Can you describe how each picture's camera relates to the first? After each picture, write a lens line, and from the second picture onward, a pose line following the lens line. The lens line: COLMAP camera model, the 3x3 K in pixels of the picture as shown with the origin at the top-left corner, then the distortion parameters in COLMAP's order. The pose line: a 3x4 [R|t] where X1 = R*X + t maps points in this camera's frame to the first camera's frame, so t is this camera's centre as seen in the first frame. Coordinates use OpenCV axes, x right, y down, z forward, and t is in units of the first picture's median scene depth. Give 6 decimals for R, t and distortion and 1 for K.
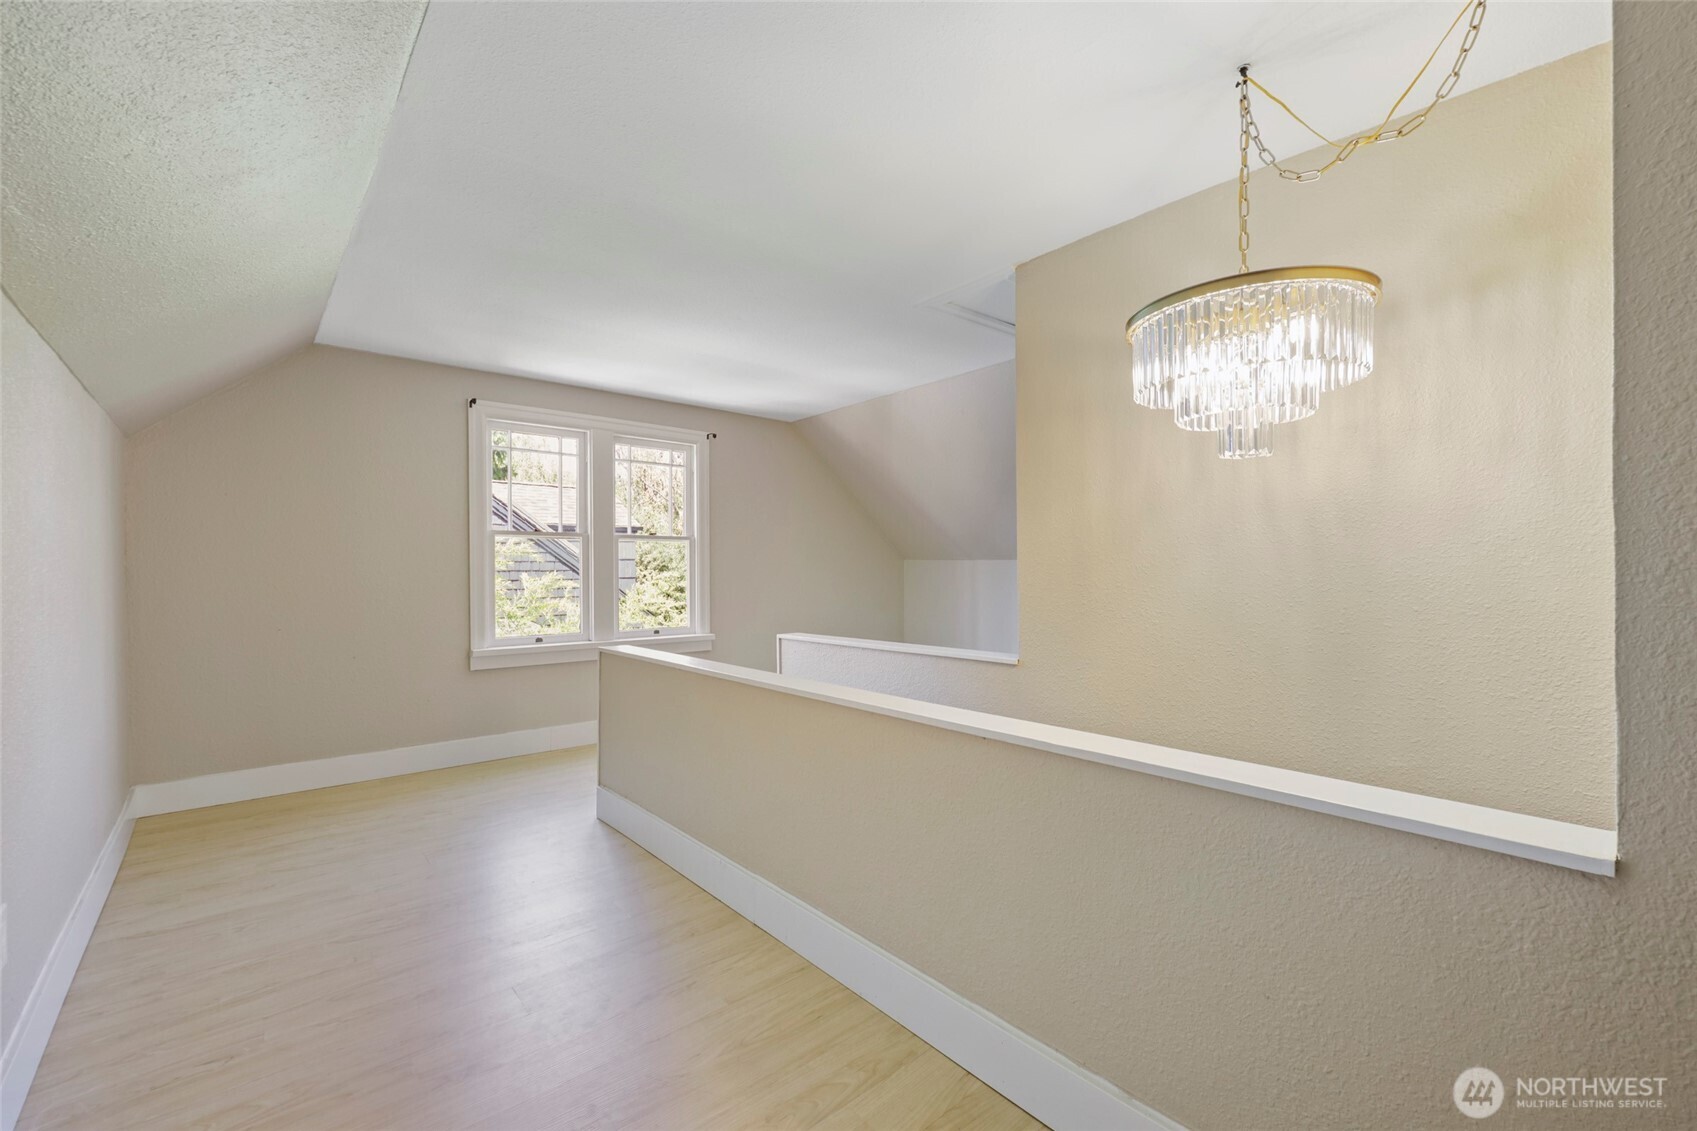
lens RADIAL K [[691.6, 0, 848.5], [0, 691.6, 565.5], [0, 0, 1]] dist [0.020808, 0.000050]
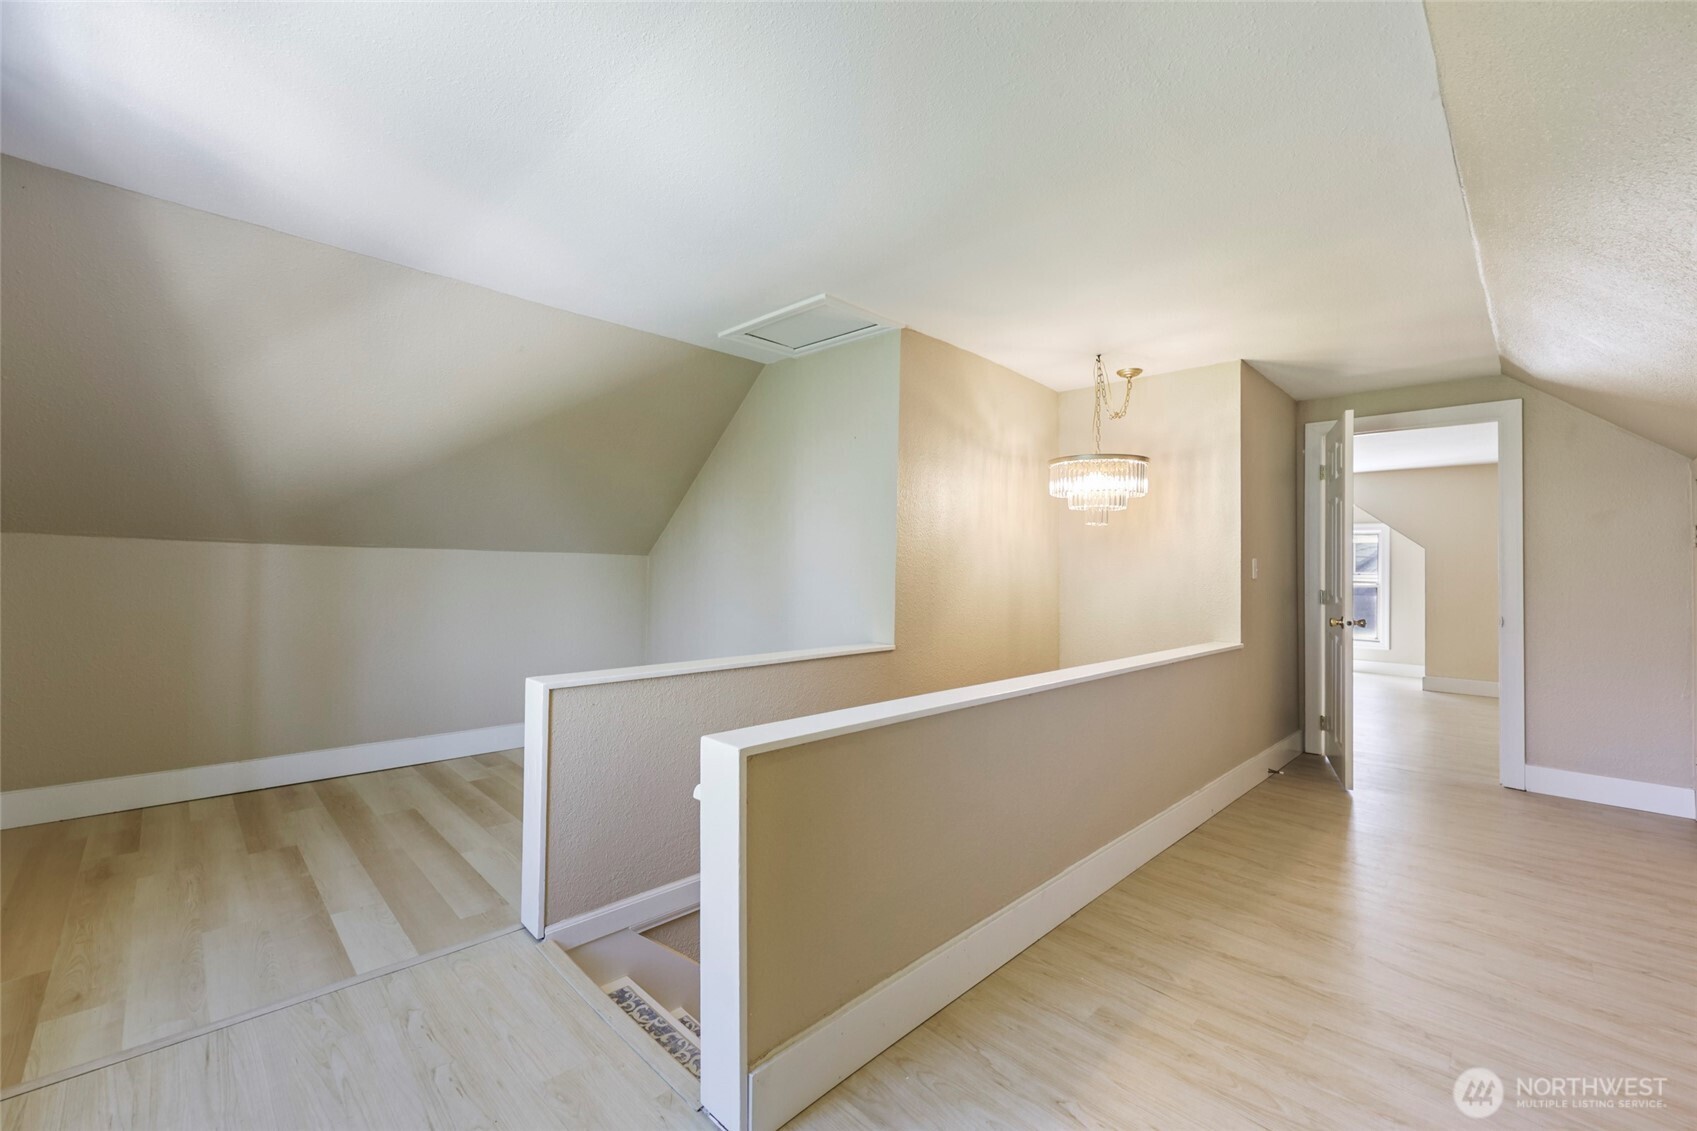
lens RADIAL K [[691.6, 0, 848.5], [0, 691.6, 565.5], [0, 0, 1]] dist [0.020808, 0.000050]
pose [[-0.071973, 0.016648, 0.997268, -1.480068], [-0.023089, 0.999565, -0.018353, 0.024976], [-0.997139, -0.024347, -0.071558, 1.817173]]
